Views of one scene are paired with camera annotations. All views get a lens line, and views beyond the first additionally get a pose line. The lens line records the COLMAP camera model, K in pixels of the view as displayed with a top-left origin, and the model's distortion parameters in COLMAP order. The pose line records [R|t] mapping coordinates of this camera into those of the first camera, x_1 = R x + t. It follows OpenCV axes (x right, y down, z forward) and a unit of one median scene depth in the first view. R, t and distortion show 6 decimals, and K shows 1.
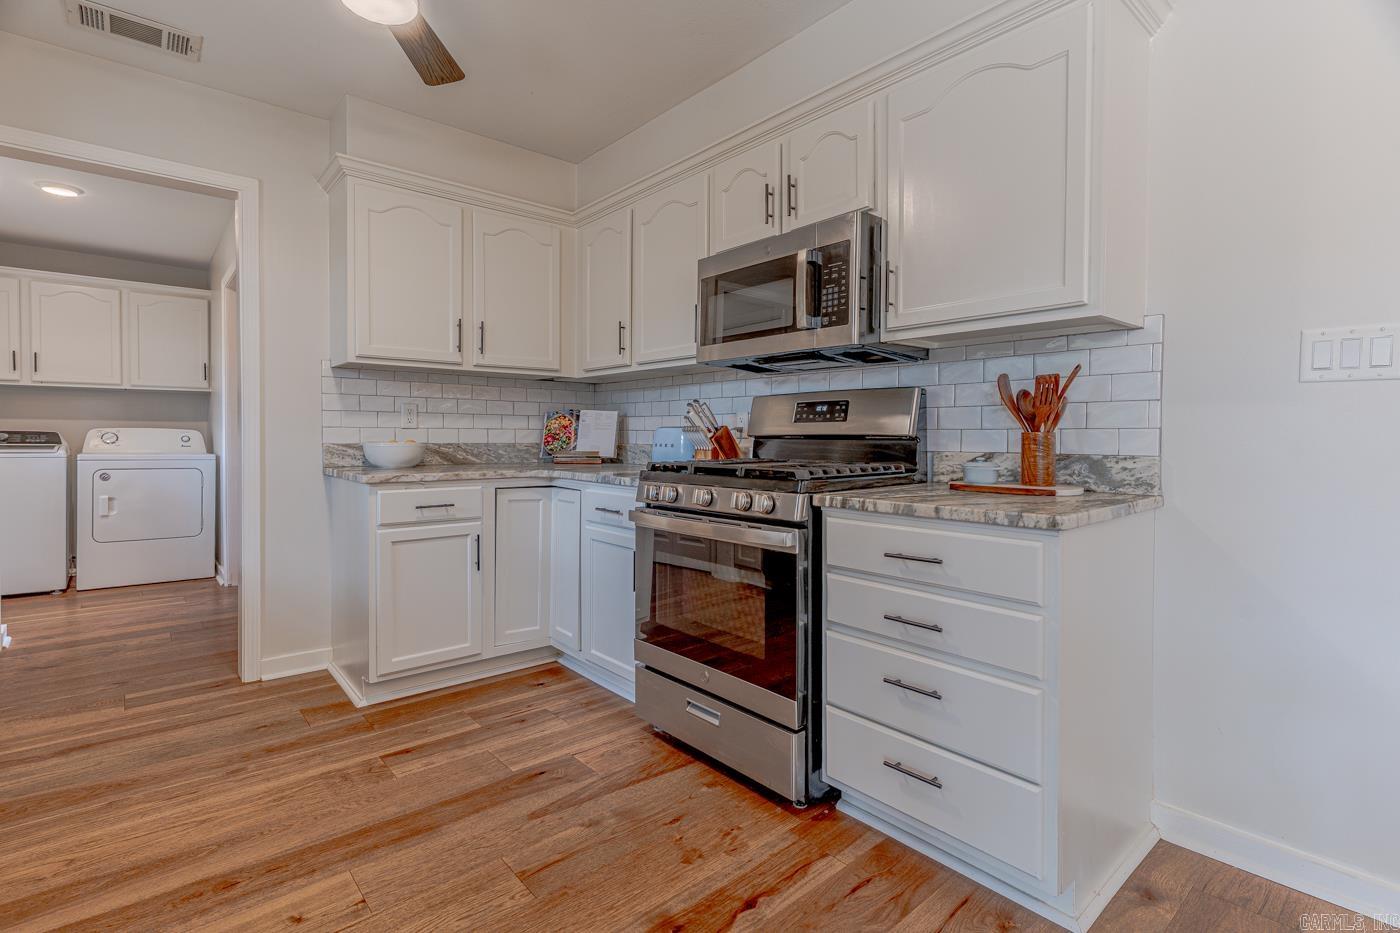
lens RADIAL K [[677.2, 0, 696.0], [0, 677.2, 432.8], [0, 0, 1]] dist [-0.001711, 0.000012]
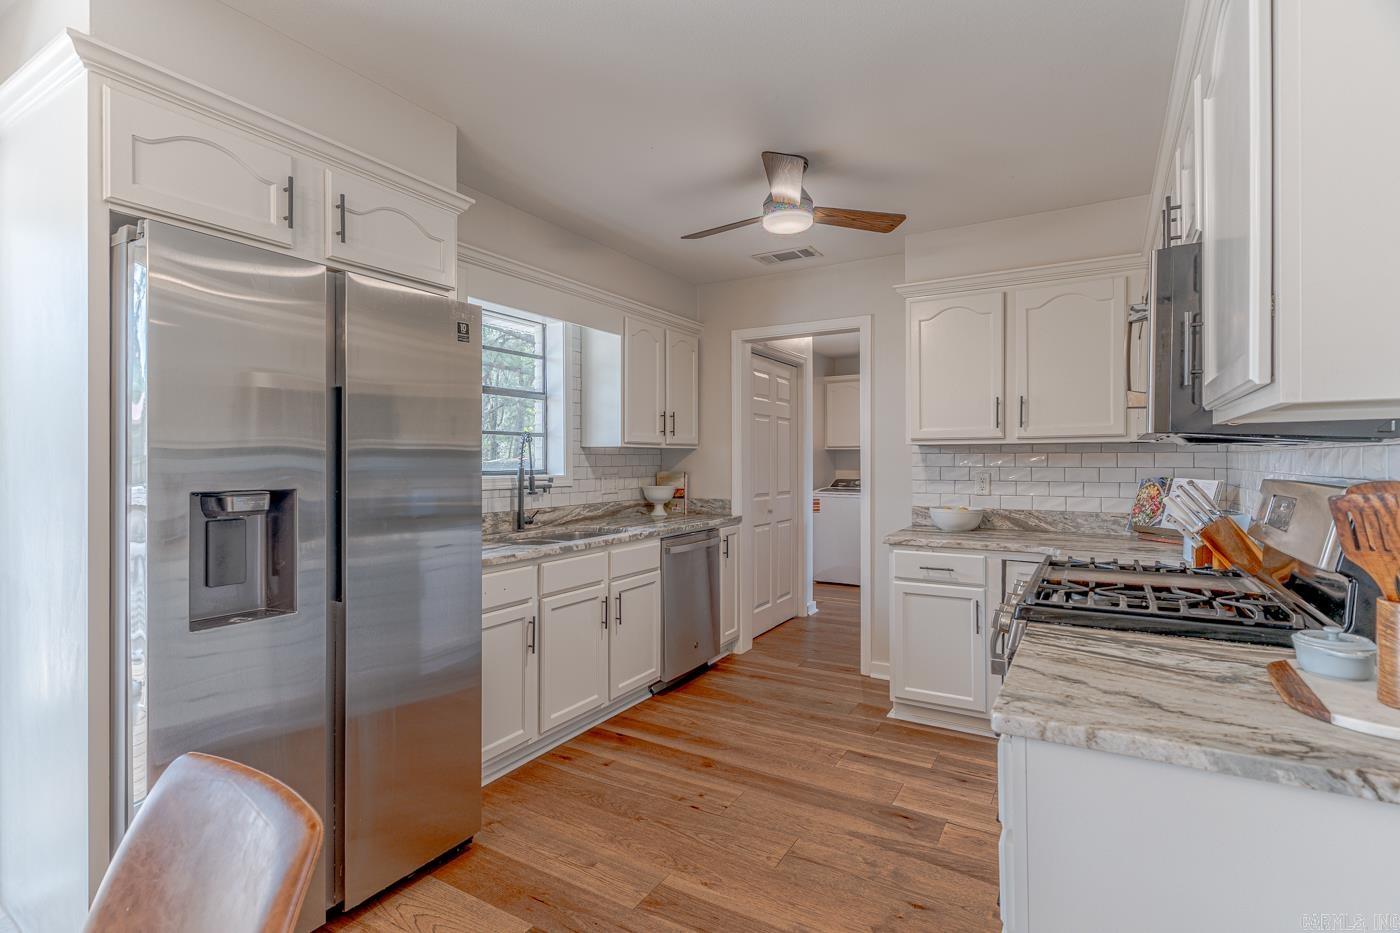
lens RADIAL K [[677.2, 0, 696.0], [0, 677.2, 432.8], [0, 0, 1]] dist [-0.001711, 0.000012]
pose [[0.312773, -0.041375, -0.948926, 0.631508], [0.007370, 0.999126, -0.041134, -0.084791], [0.949799, 0.005872, 0.312804, 0.243742]]
